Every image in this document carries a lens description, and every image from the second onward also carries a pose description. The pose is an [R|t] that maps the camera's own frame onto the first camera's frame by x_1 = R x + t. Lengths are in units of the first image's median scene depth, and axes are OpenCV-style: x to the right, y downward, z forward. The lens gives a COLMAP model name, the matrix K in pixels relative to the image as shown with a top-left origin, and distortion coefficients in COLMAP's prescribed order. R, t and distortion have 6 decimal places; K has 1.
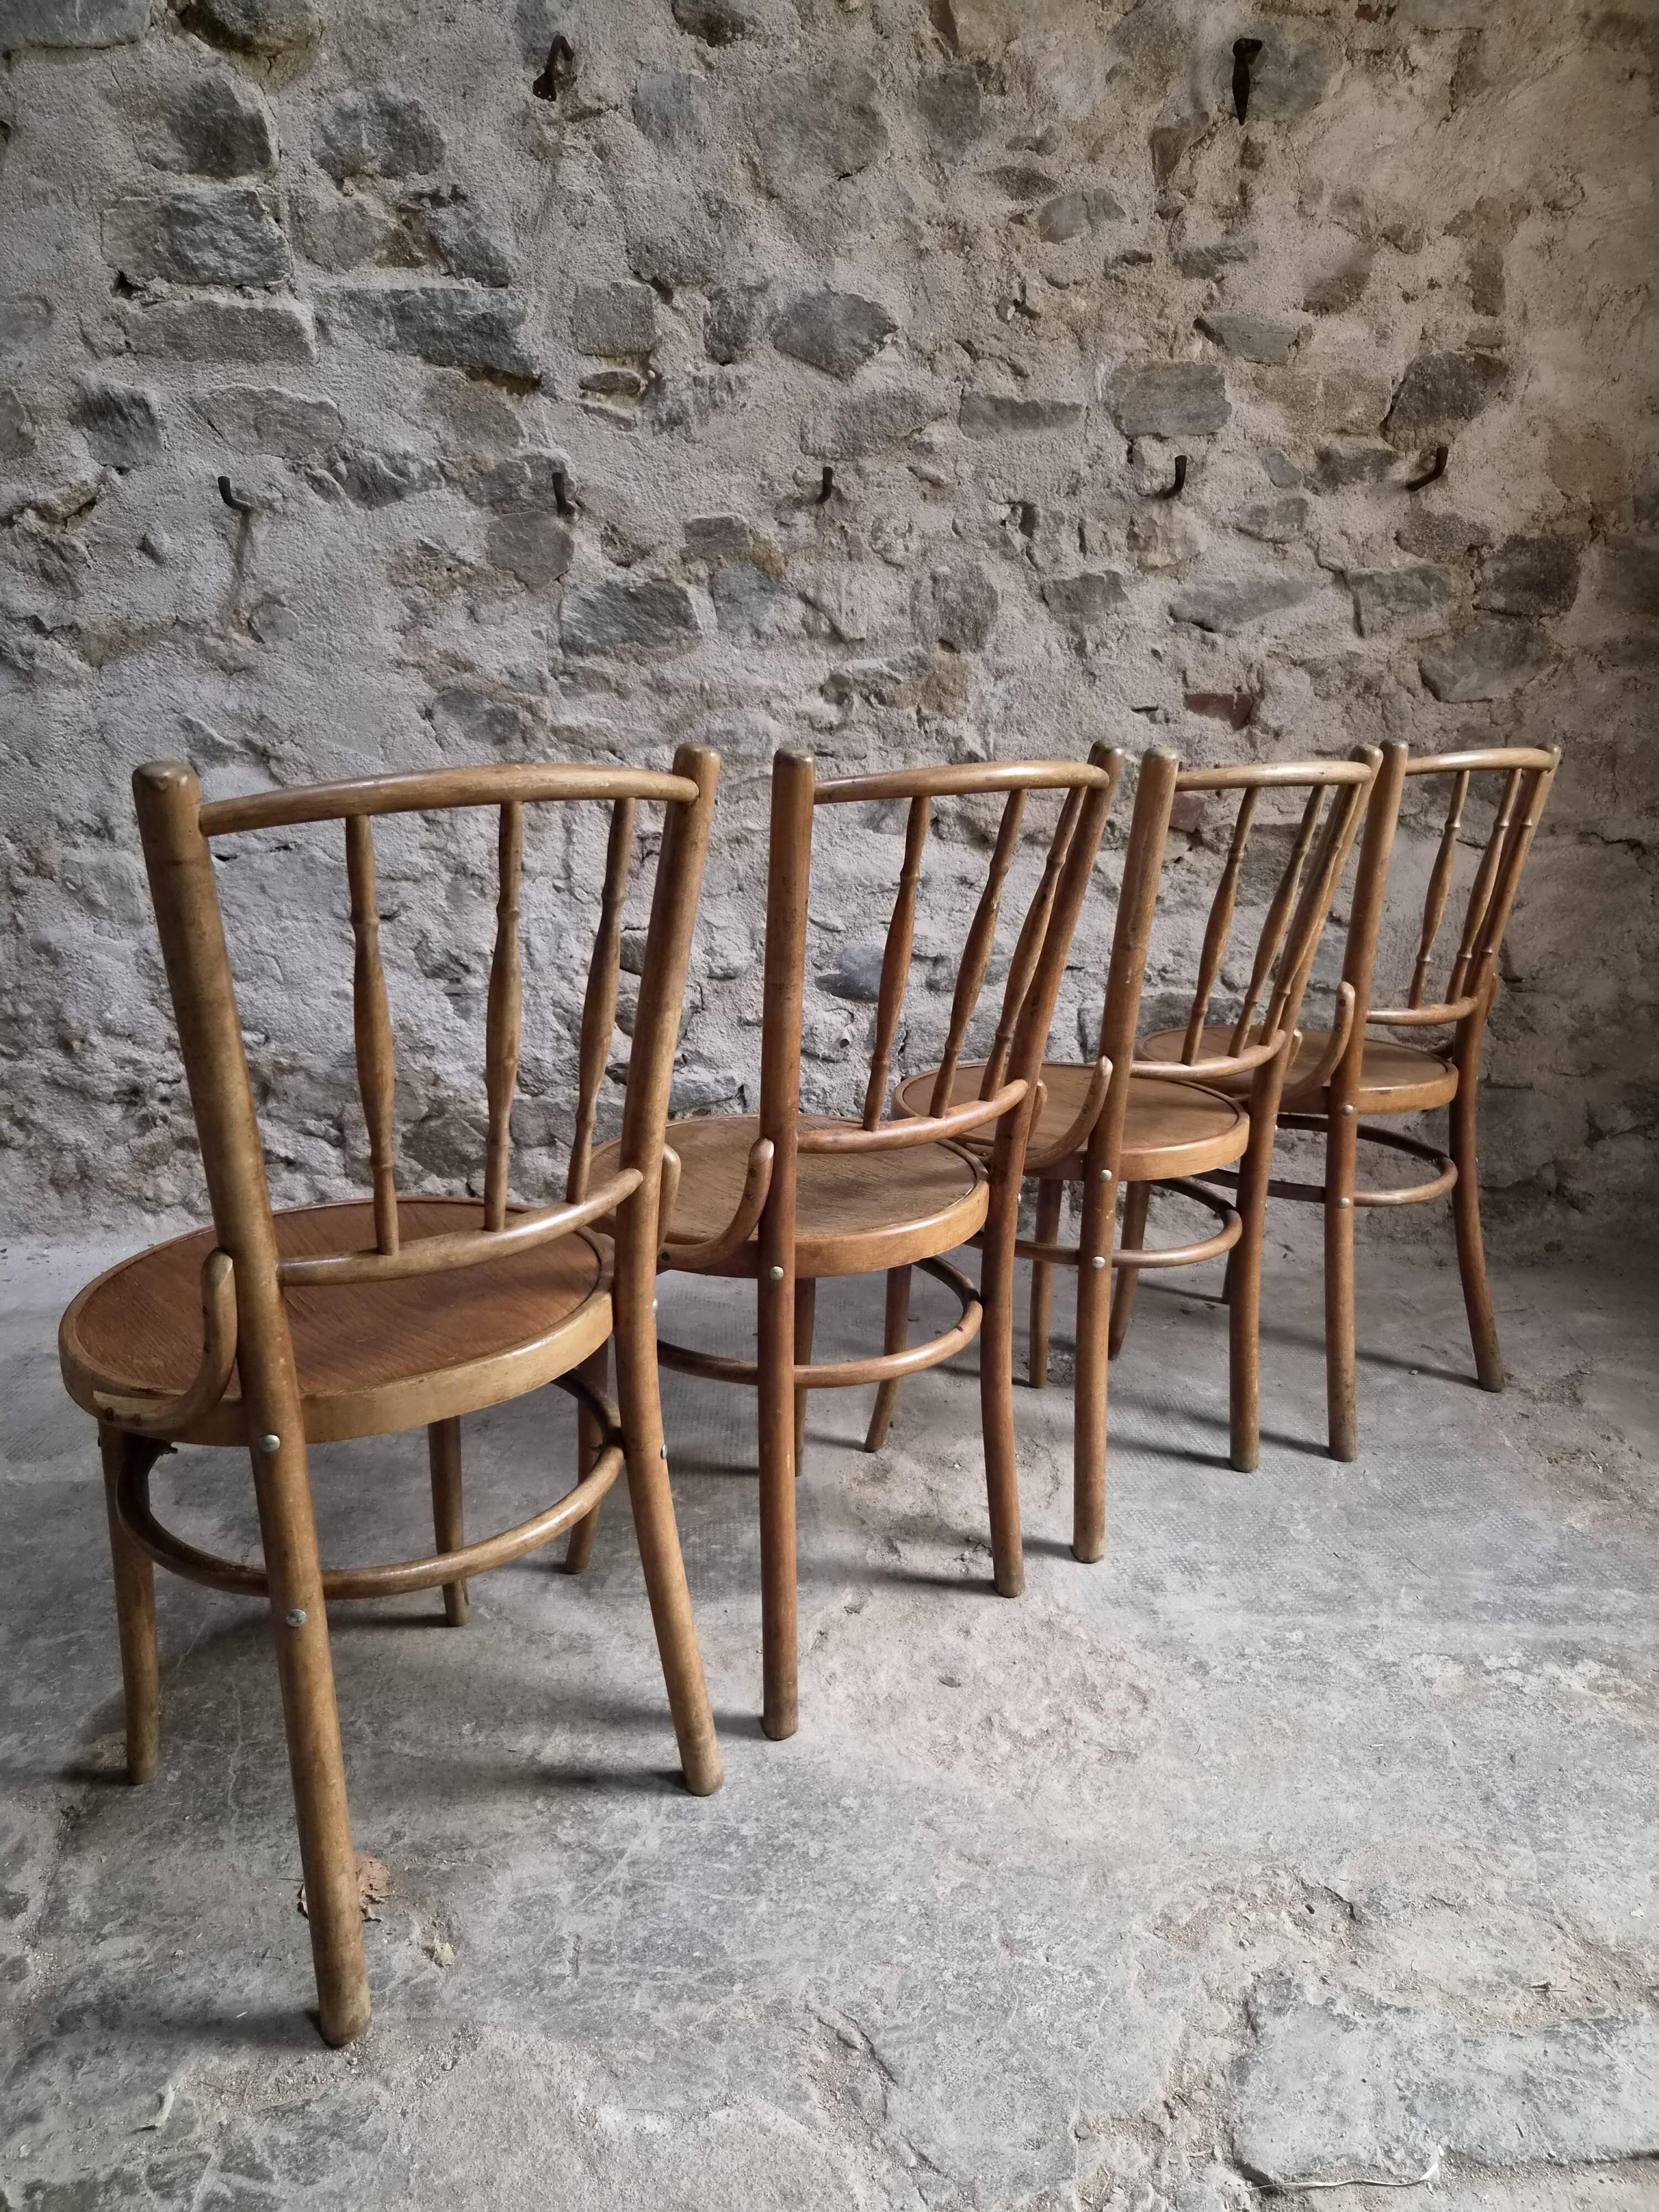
lens RADIAL K [[1497.3, 0, 824.0], [0, 1497.3, 1115.1], [0, 0, 1]] dist [0.065316, -0.052684]
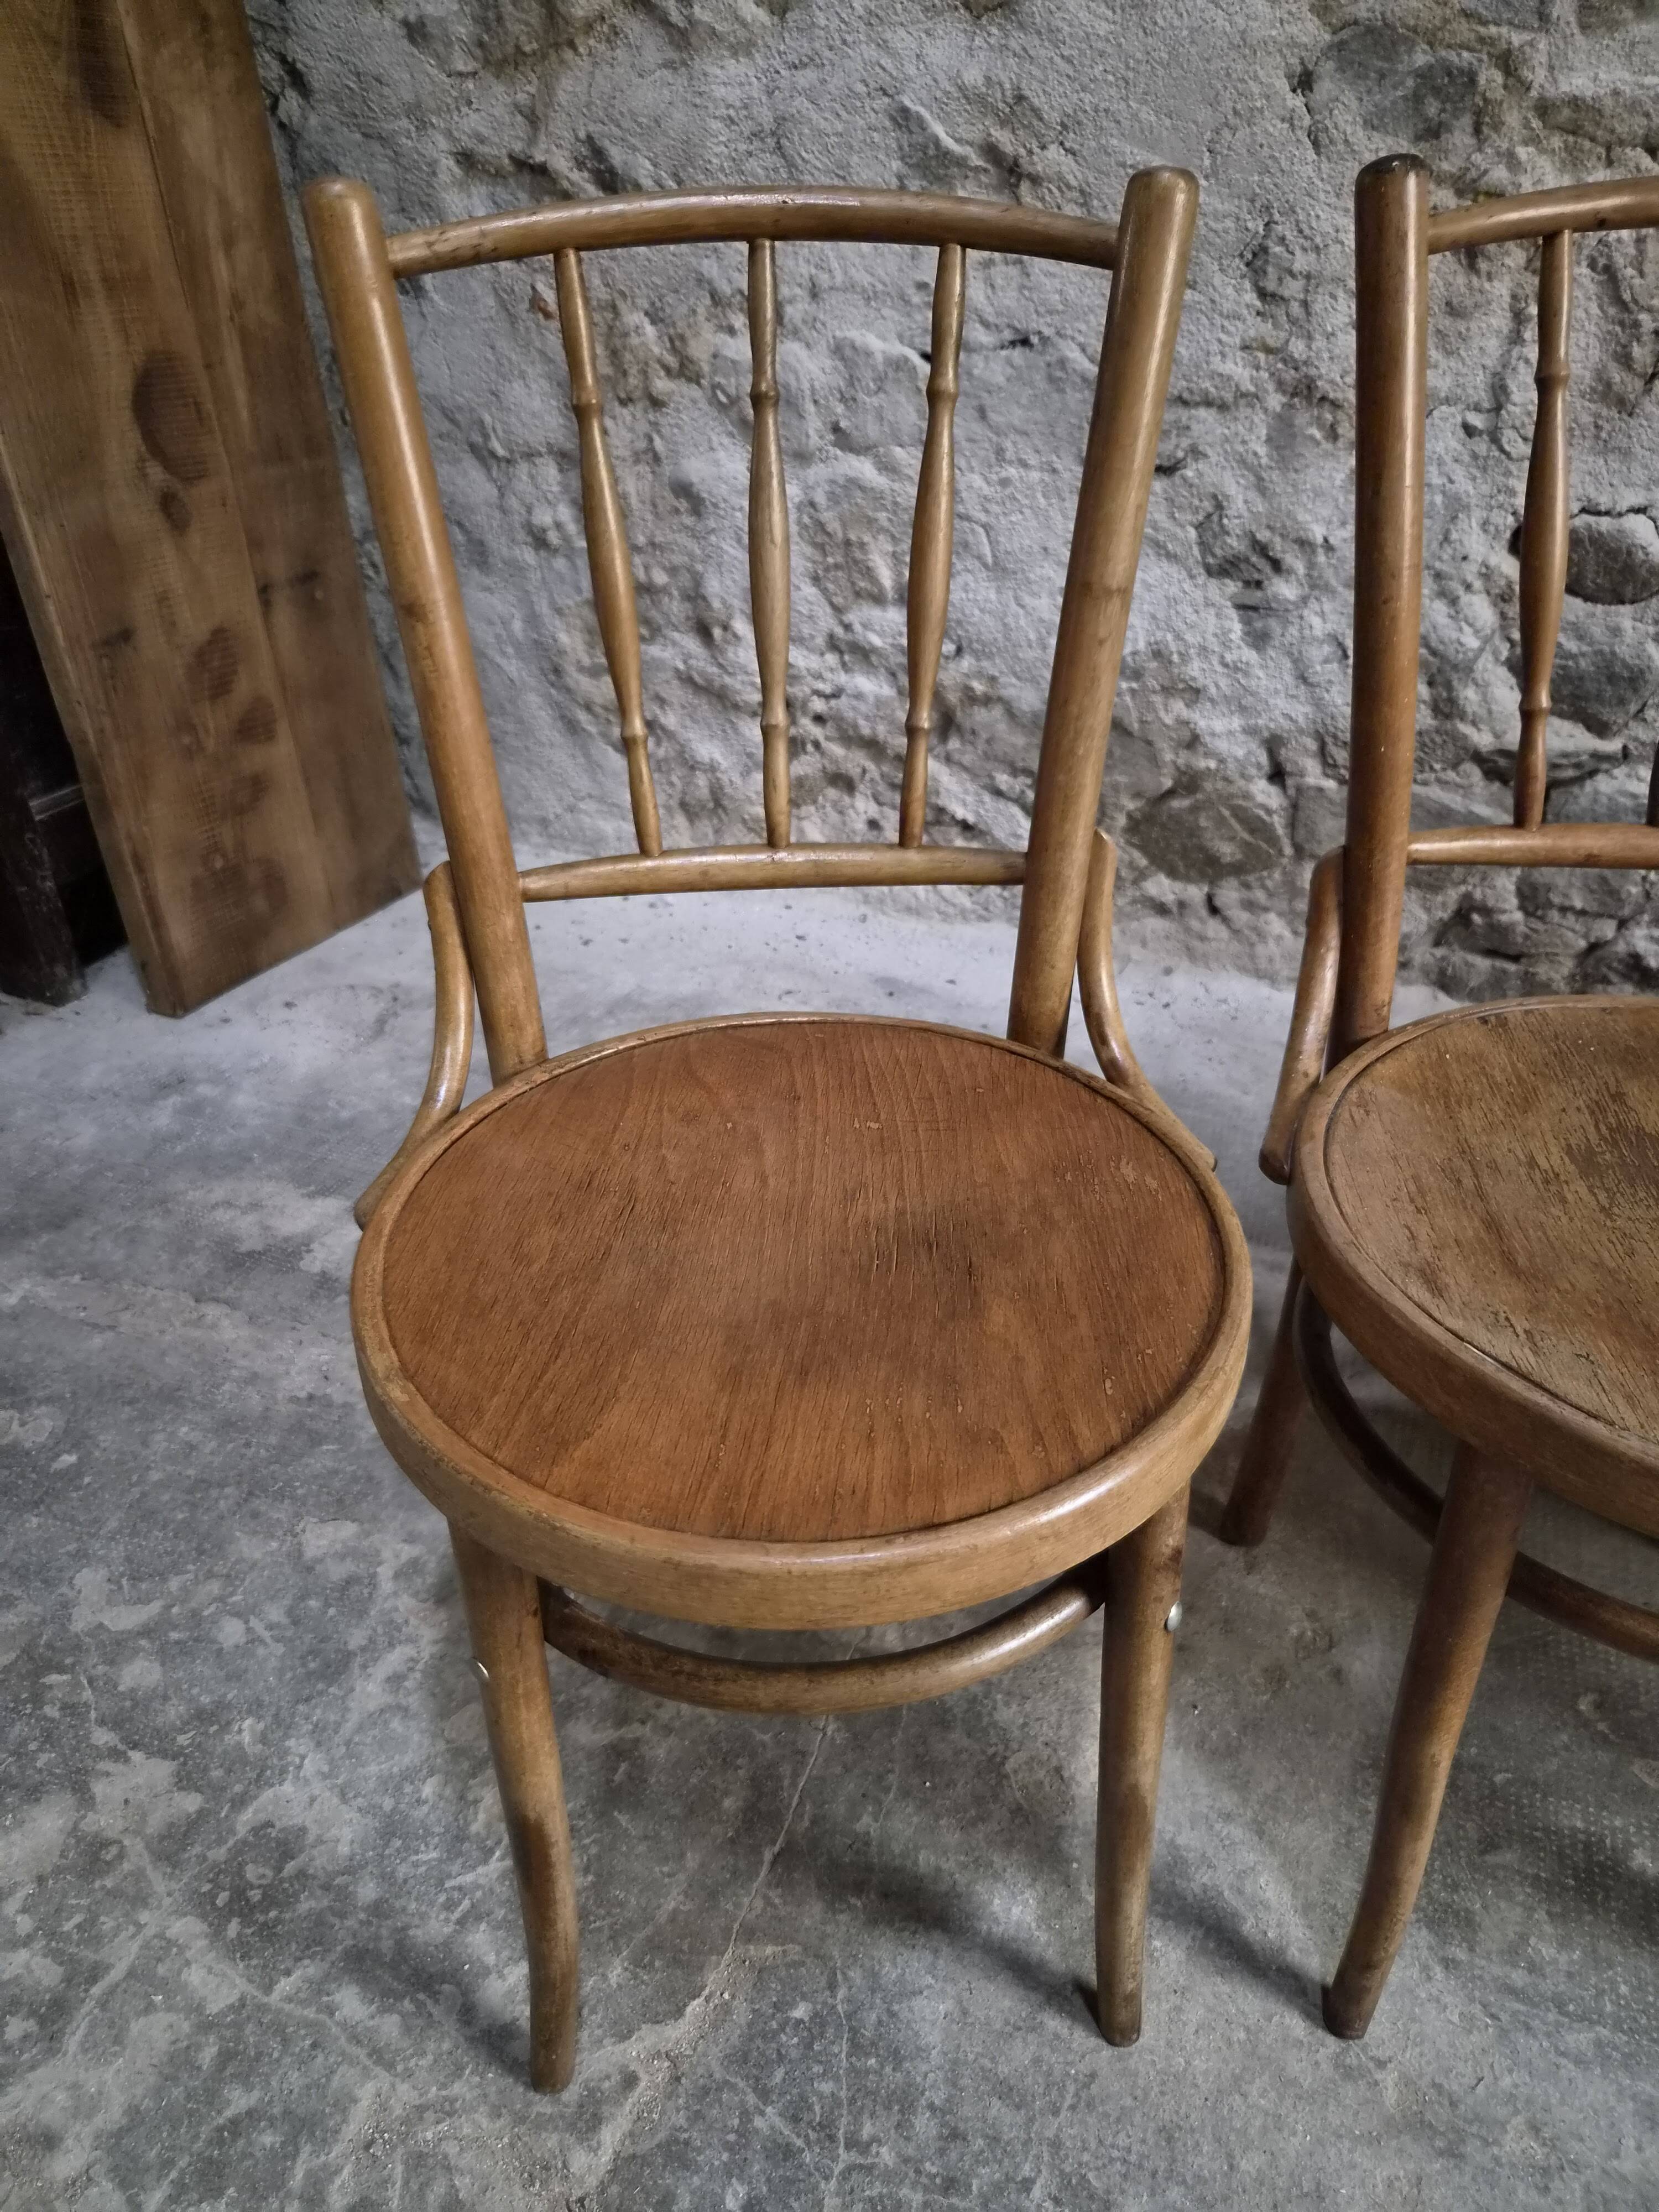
lens RADIAL K [[1497.3, 0, 813.9], [0, 1497.3, 1101.6], [0, 0, 1]] dist [0.065316, -0.052684]
pose [[0.911782, 0.206645, -0.354896, -0.153886], [-0.078114, 0.935669, 0.344125, -0.096327], [0.403177, -0.286045, 0.869268, 0.341279]]
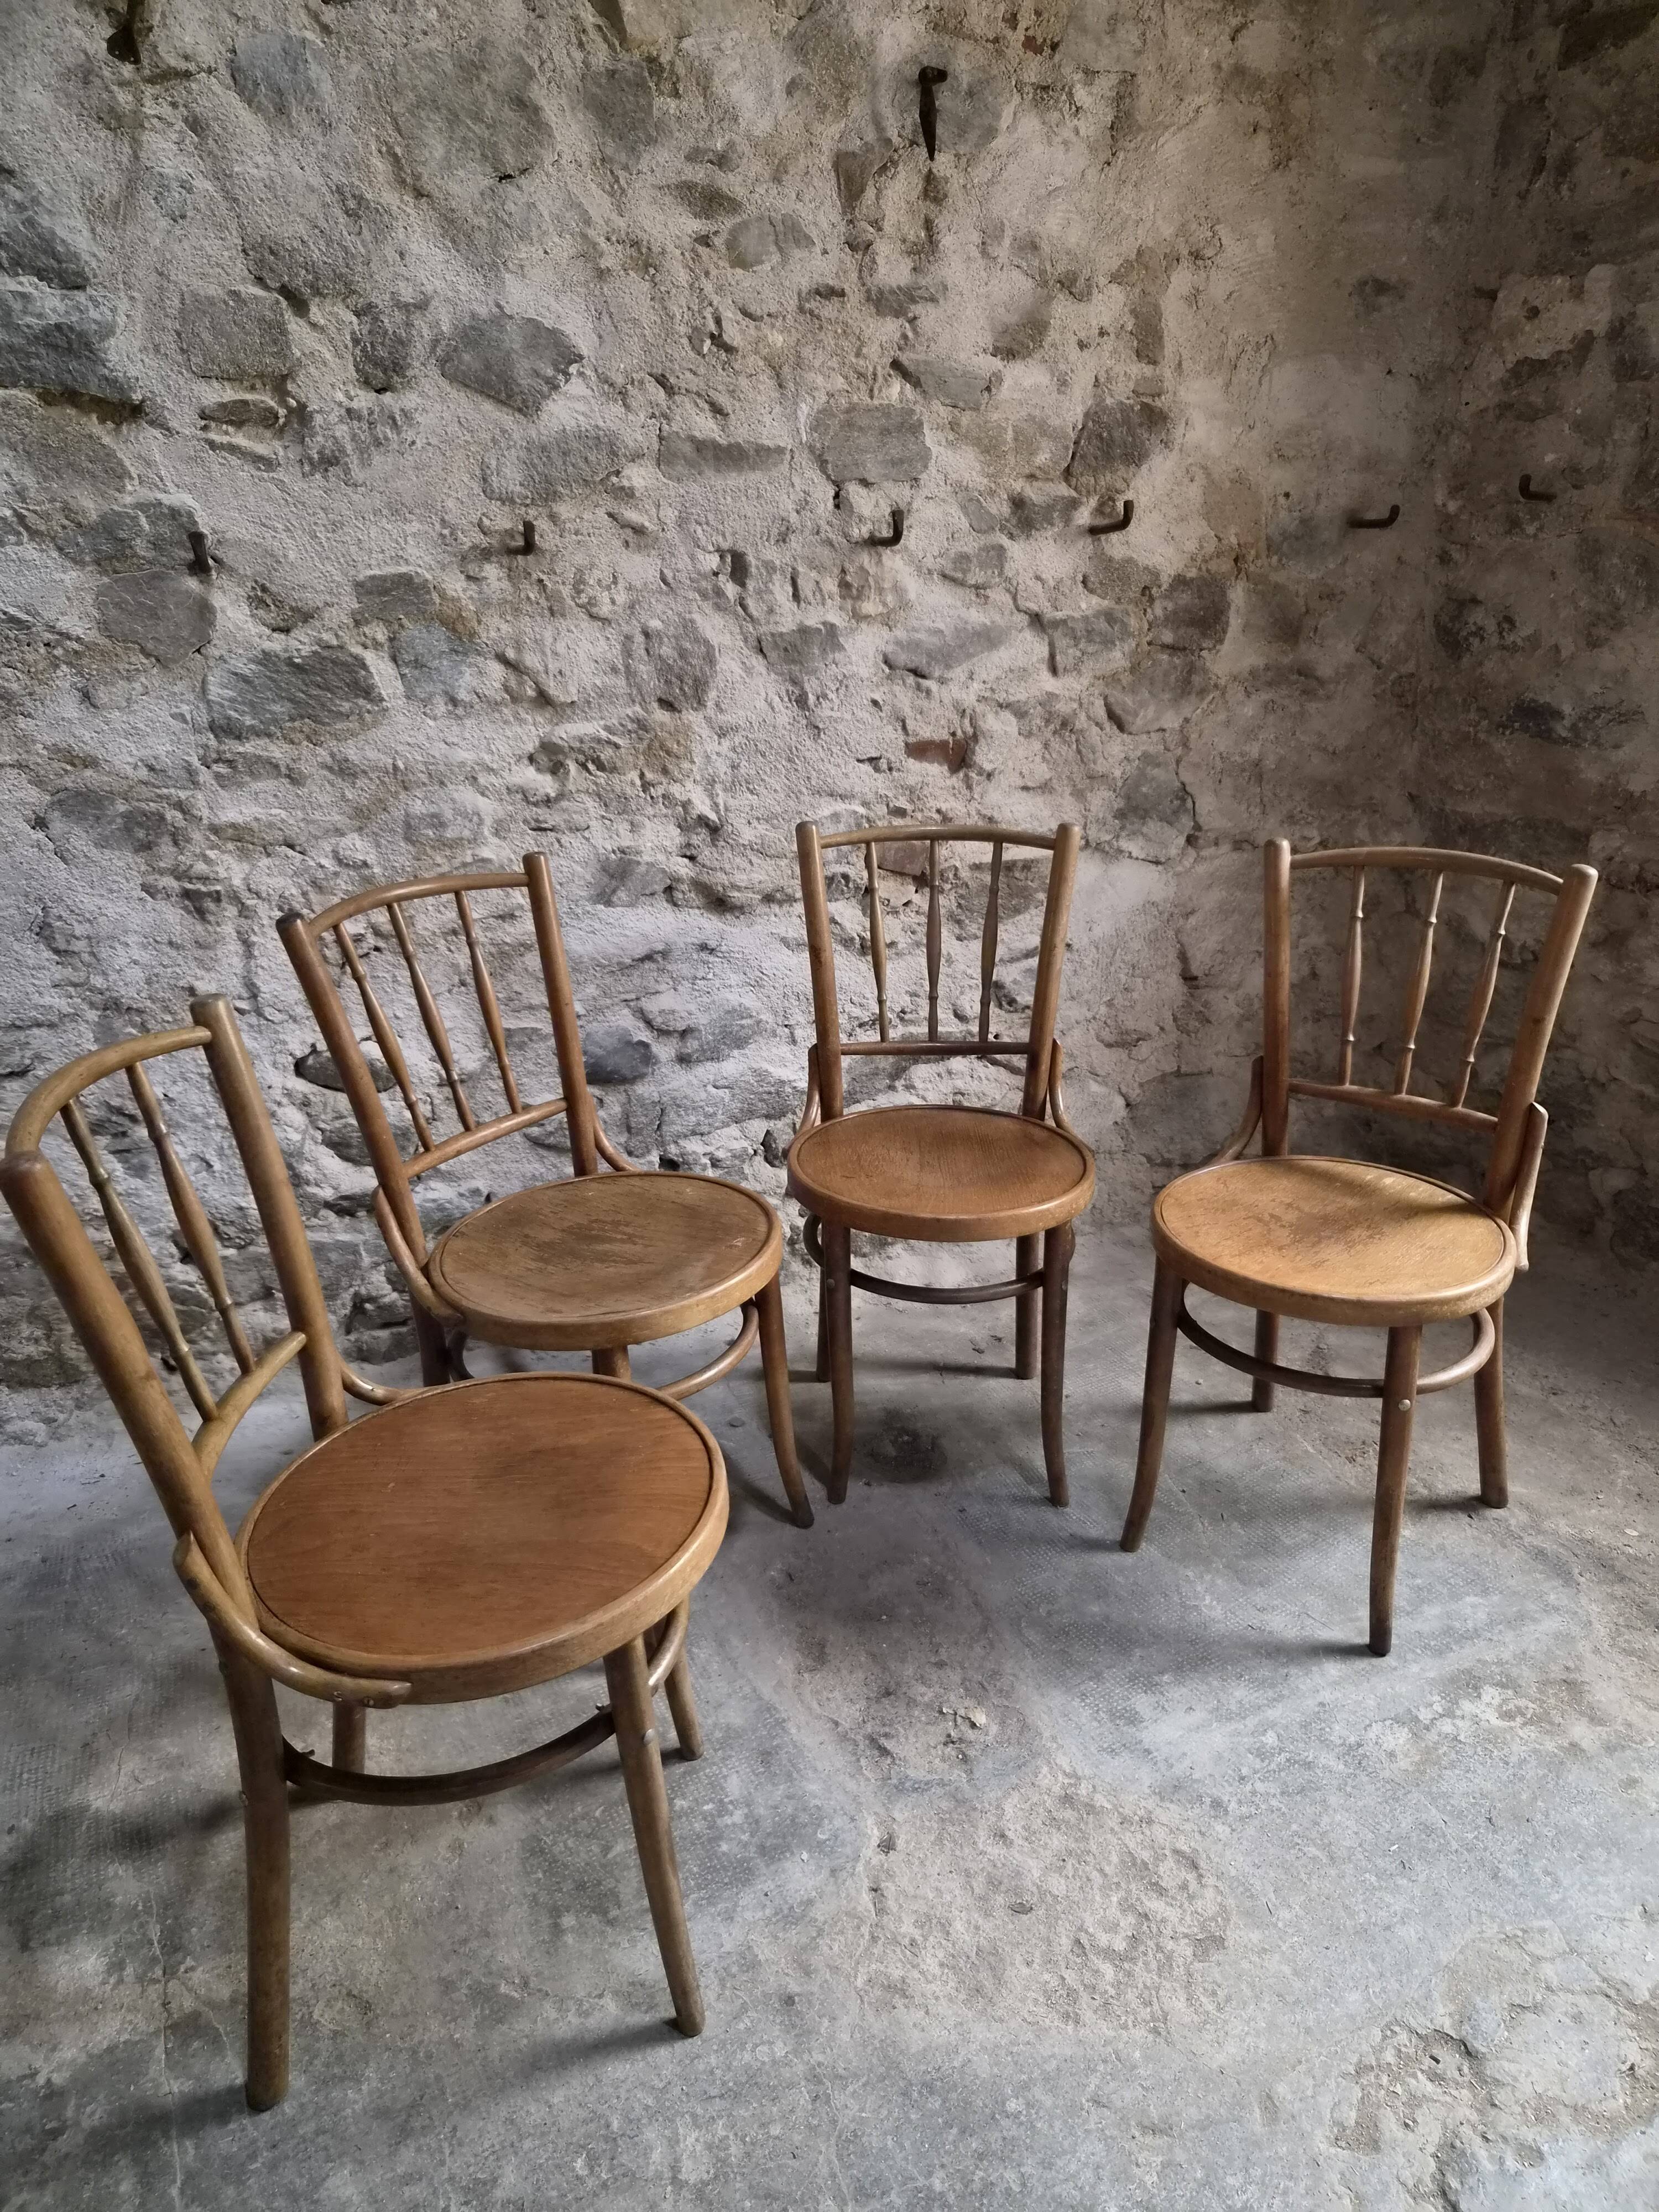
lens RADIAL K [[1497.3, 0, 857.9], [0, 1497.3, 1091.8], [0, 0, 1]] dist [0.065316, -0.052684]
pose [[0.919681, -0.151912, 0.362090, -0.181526], [0.113183, 0.985552, 0.126005, -0.182449], [-0.376000, -0.074902, 0.923588, 0.087560]]
